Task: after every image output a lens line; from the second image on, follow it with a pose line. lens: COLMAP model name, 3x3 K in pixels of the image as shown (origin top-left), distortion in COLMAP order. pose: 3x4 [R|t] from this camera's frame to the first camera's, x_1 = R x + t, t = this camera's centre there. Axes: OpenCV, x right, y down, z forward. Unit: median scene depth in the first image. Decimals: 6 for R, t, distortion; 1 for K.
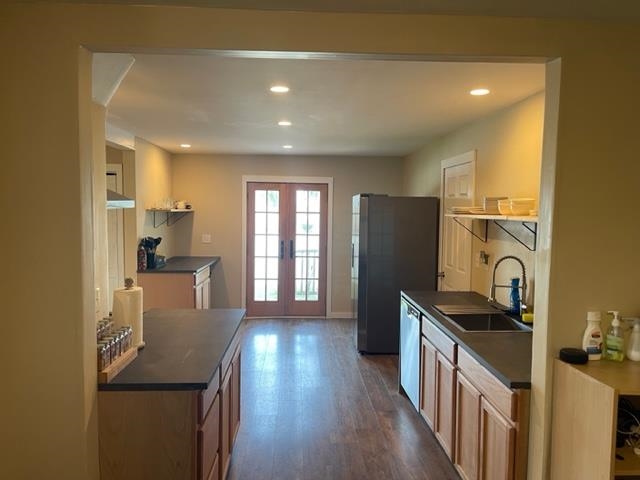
lens RADIAL K [[479.6, 0, 321.1], [0, 479.6, 243.0], [0, 0, 1]] dist [0.045578, -0.065257]
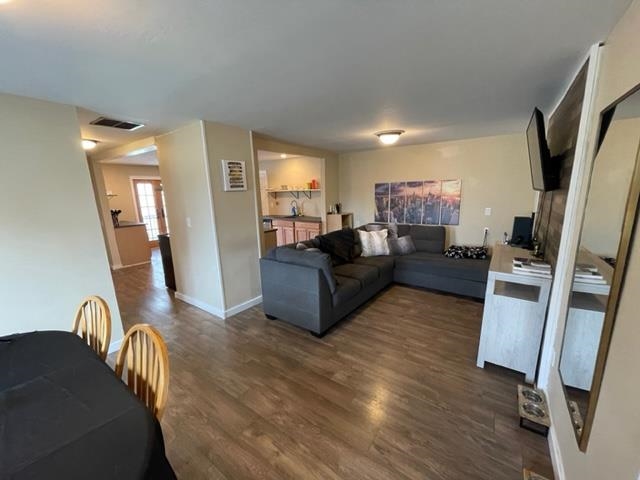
lens RADIAL K [[256.0, 0, 321.9], [0, 256.0, 243.2], [0, 0, 1]] dist [-0.010728, -0.000245]
pose [[0.616737, -0.187956, 0.764400, -0.501162], [0.089963, 0.981542, 0.168764, 0.017092], [-0.782011, -0.035315, 0.622263, -0.212167]]
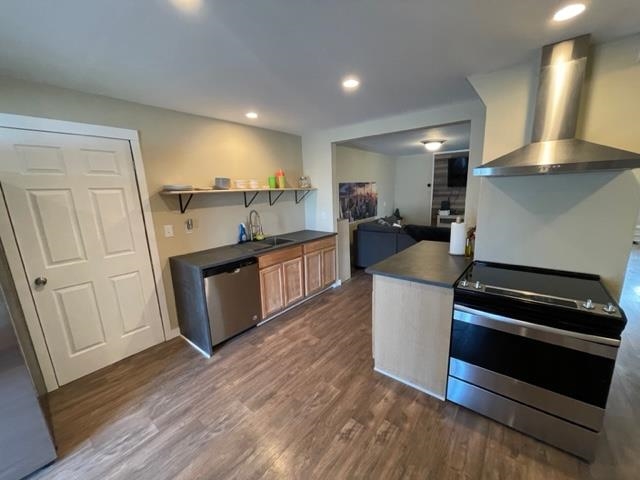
lens RADIAL K [[256.0, 0, 323.1], [0, 256.0, 241.0], [0, 0, 1]] dist [-0.010728, -0.000245]
pose [[-0.752030, -0.122594, 0.647628, -0.228303], [0.066353, 0.963479, 0.259433, -0.046859], [-0.655781, 0.238074, -0.716430, 0.717176]]
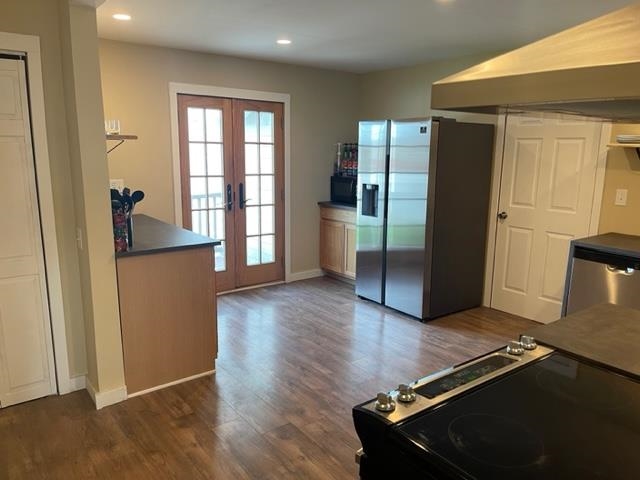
lens RADIAL K [[479.6, 0, 325.5], [0, 479.6, 239.1], [0, 0, 1]] dist [0.045578, -0.065257]
pose [[0.814788, -0.109515, 0.569322, -0.374425], [0.036473, 0.989734, 0.138188, -0.017220], [-0.578611, -0.091829, 0.810418, 0.348022]]
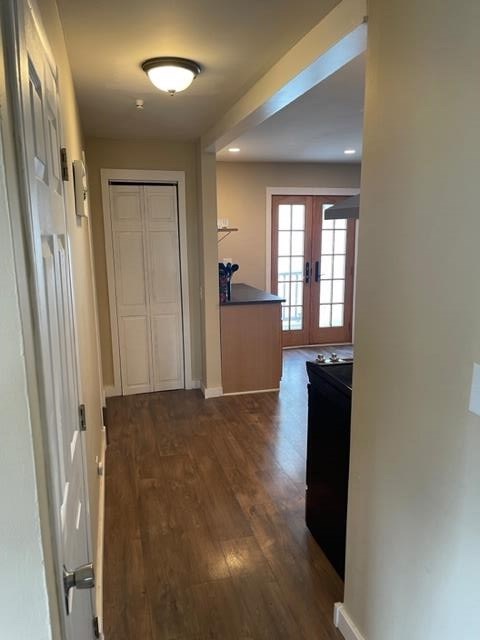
lens RADIAL K [[479.6, 0, 243.0], [0, 479.6, 329.2], [0, 0, 1]] dist [0.045578, -0.065257]
pose [[0.976421, -0.063668, 0.206272, -0.394019], [0.035646, 0.989954, 0.136826, -0.008152], [-0.212911, -0.126247, 0.968881, 0.139918]]
